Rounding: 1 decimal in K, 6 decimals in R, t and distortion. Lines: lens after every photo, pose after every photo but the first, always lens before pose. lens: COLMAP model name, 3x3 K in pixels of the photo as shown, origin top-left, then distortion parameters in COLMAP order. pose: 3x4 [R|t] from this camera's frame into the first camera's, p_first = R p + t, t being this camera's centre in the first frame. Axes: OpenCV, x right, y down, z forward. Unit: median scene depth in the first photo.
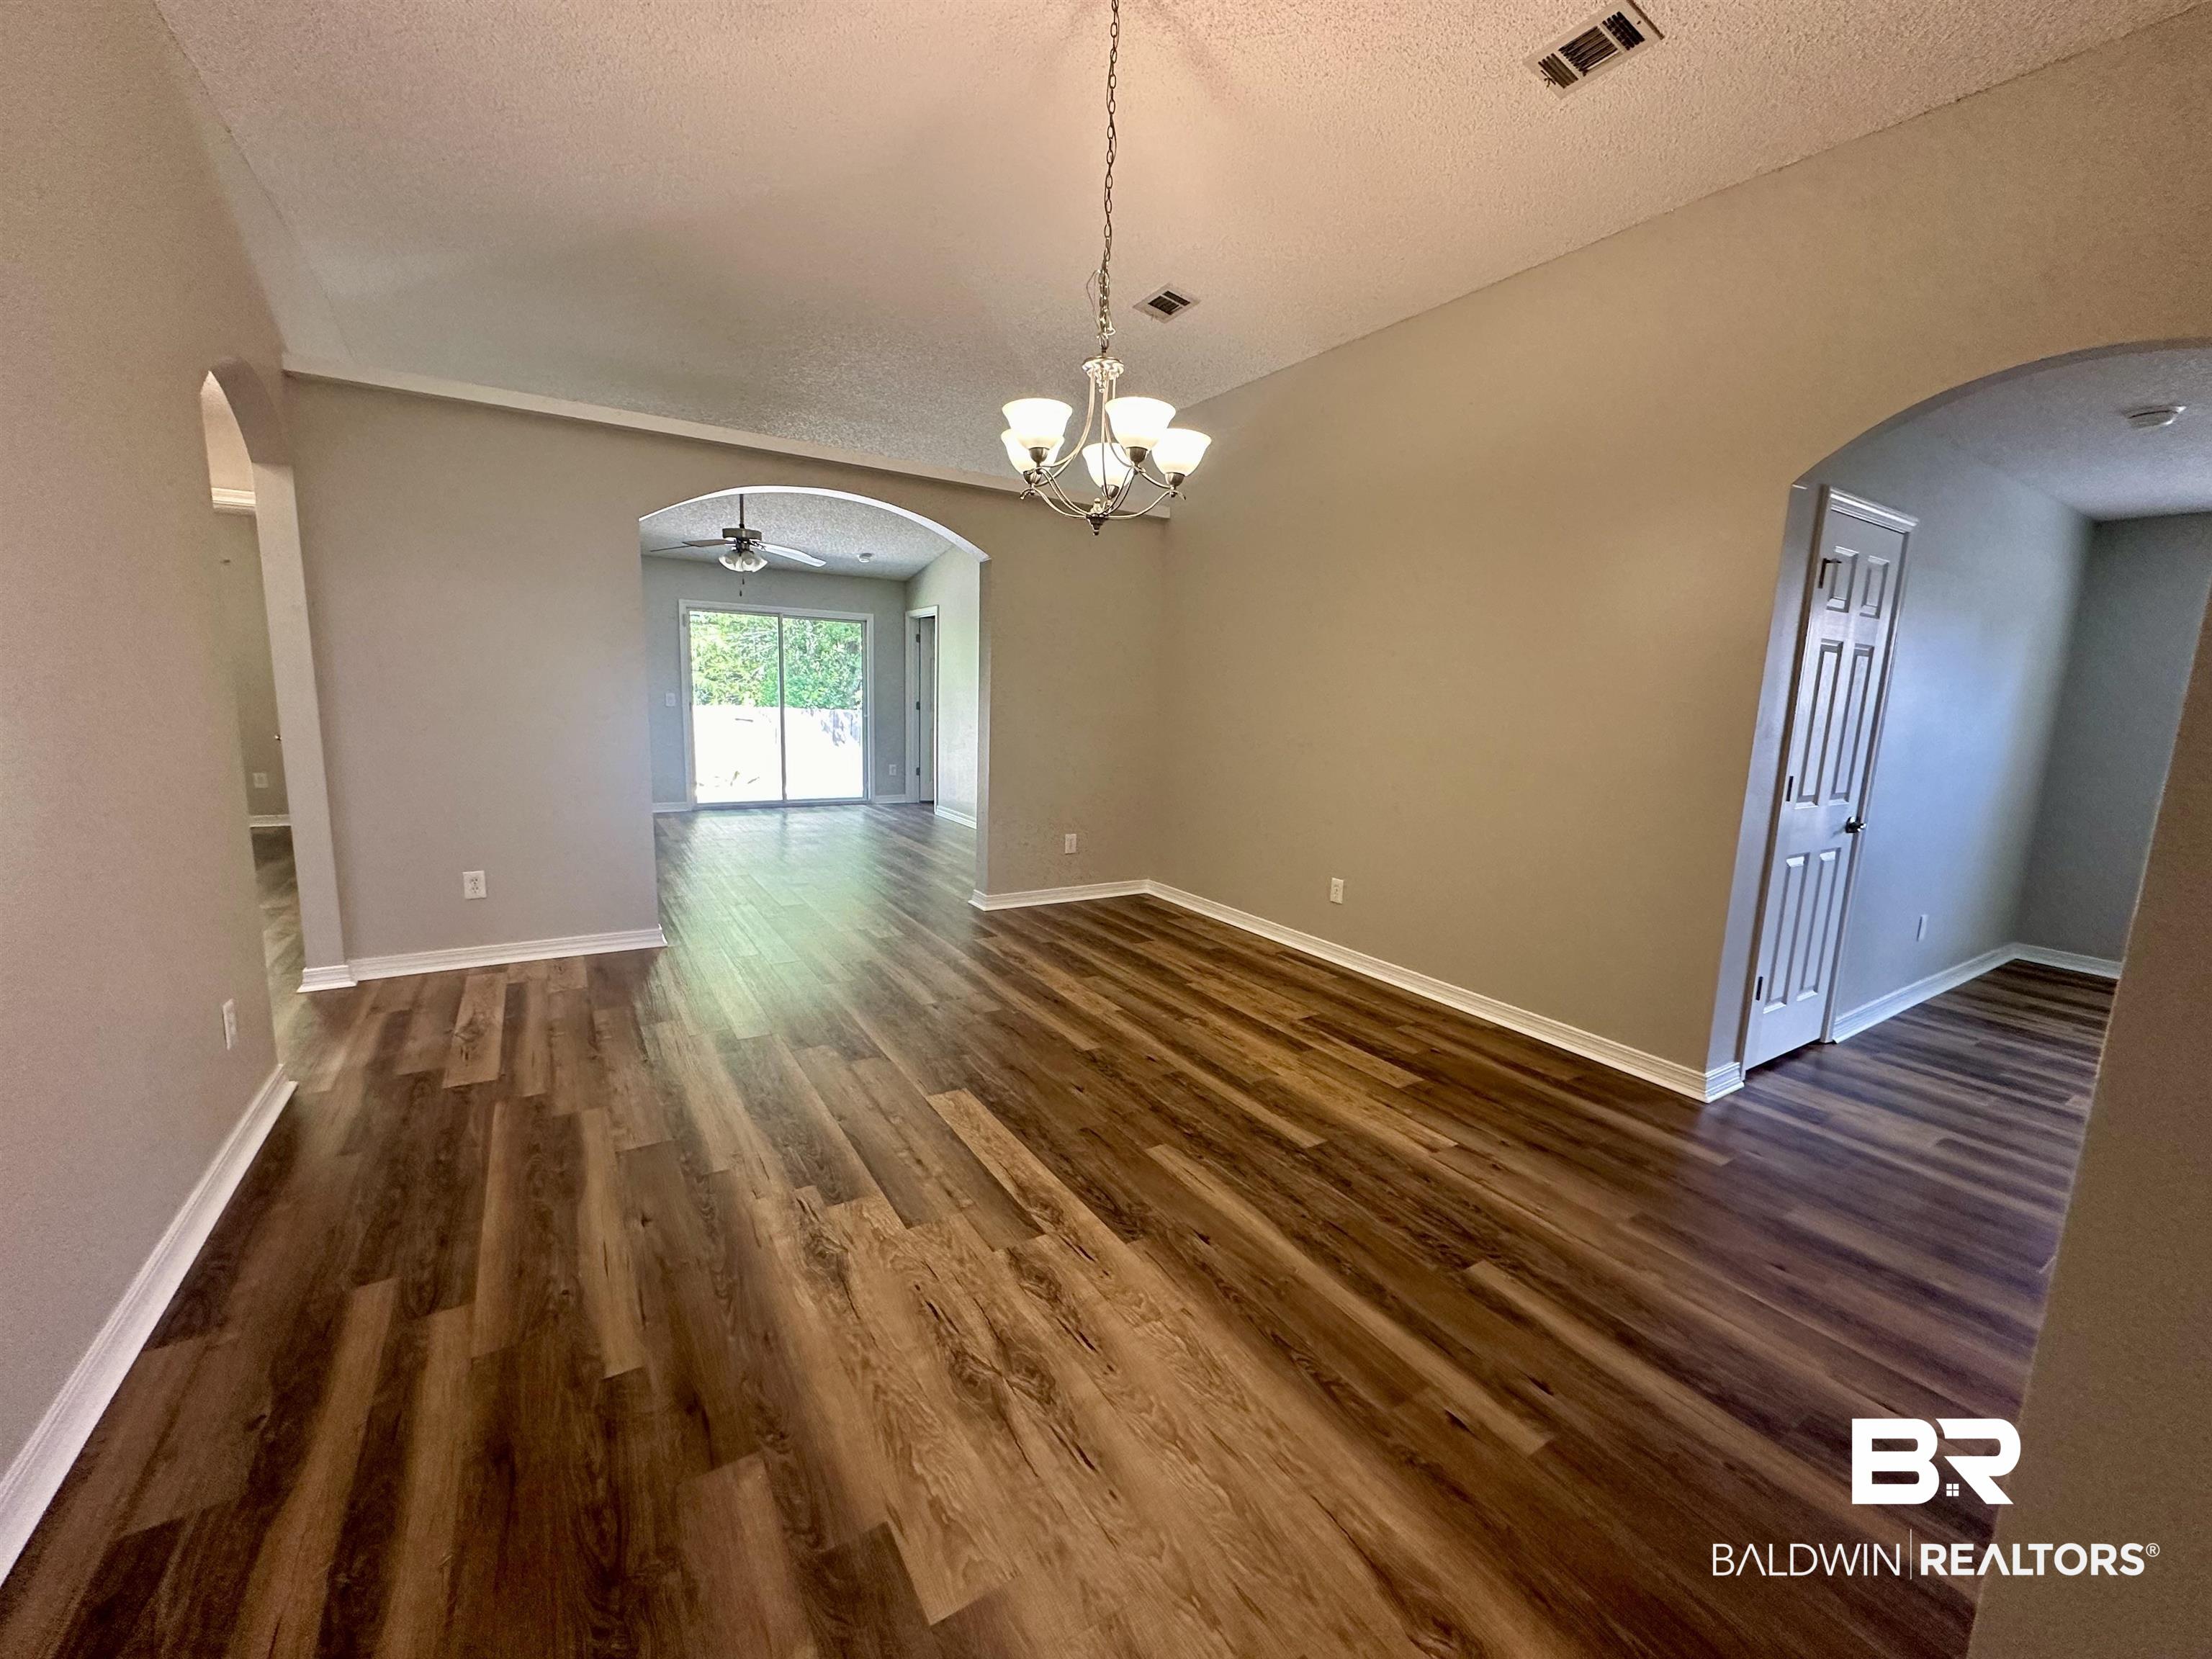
lens RADIAL K [[897.7, 0, 1119.7], [0, 897.7, 834.3], [0, 0, 1]] dist [0.001298, 0.000767]
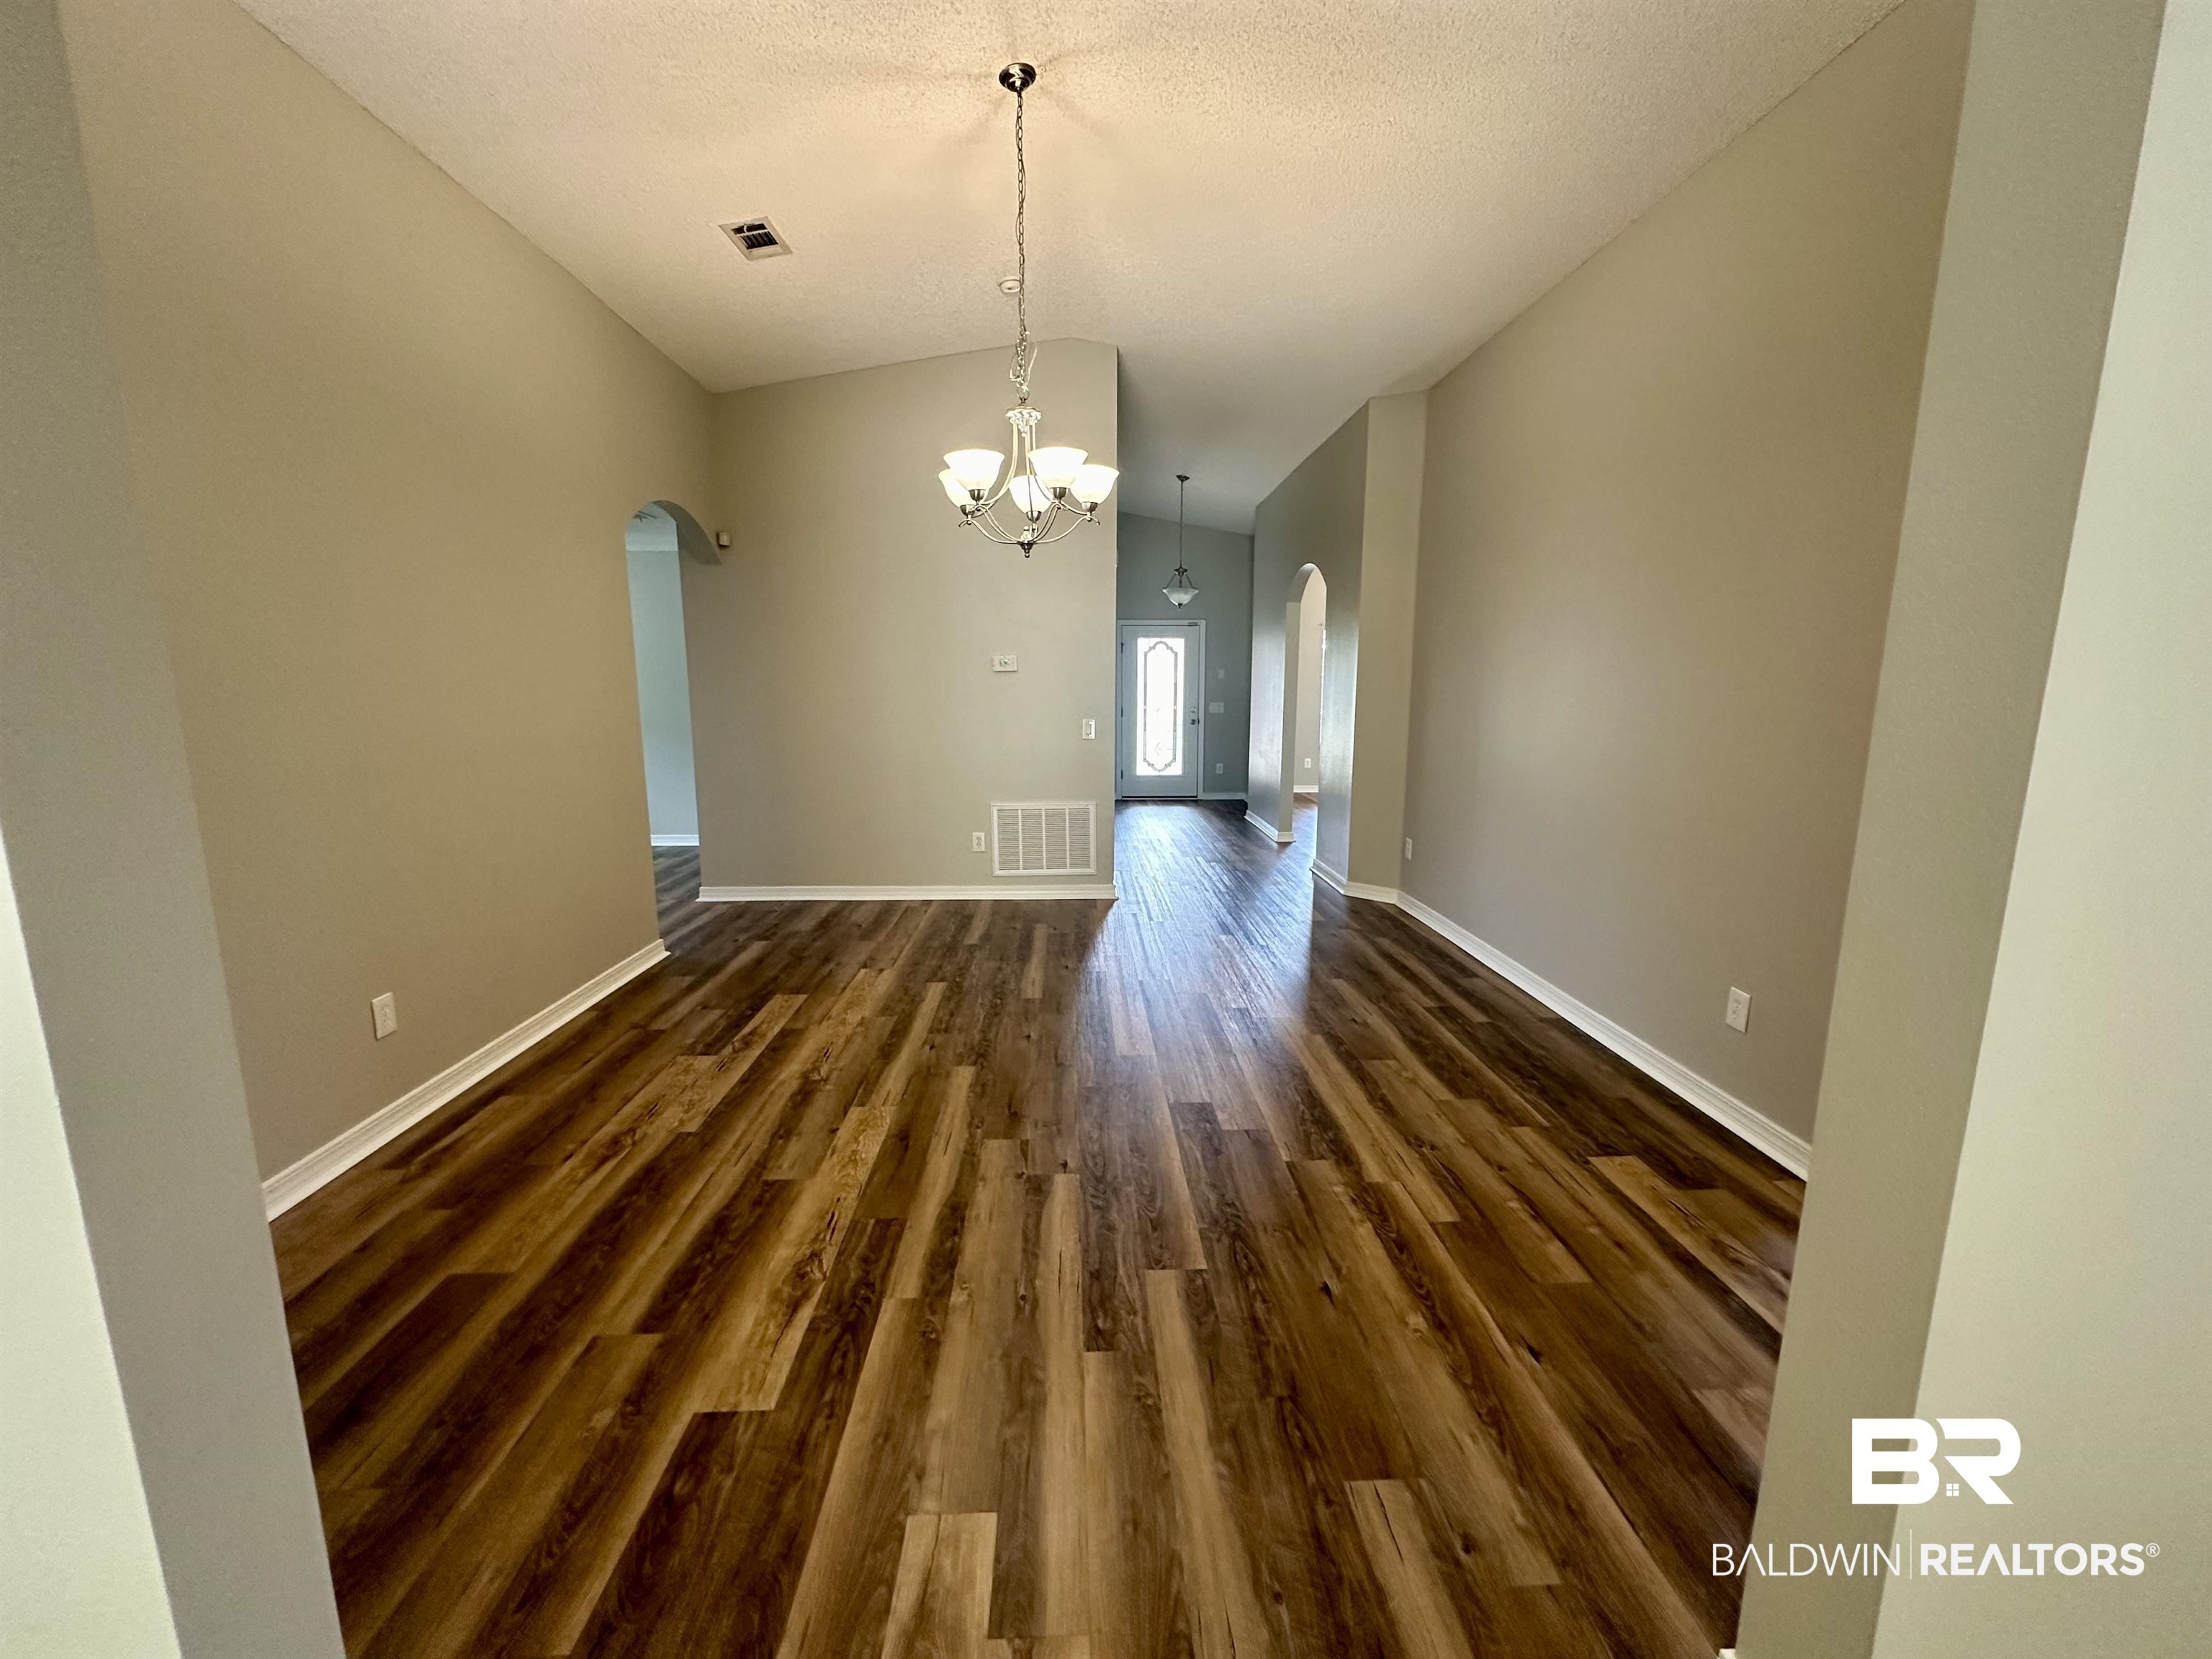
lens RADIAL K [[897.7, 0, 1114.2], [0, 897.7, 830.9], [0, 0, 1]] dist [0.001298, 0.000767]
pose [[-0.866373, -0.118542, 0.485125, -0.580013], [0.047763, 0.947298, 0.316774, -0.280898], [-0.497109, 0.297615, -0.815051, 1.574546]]
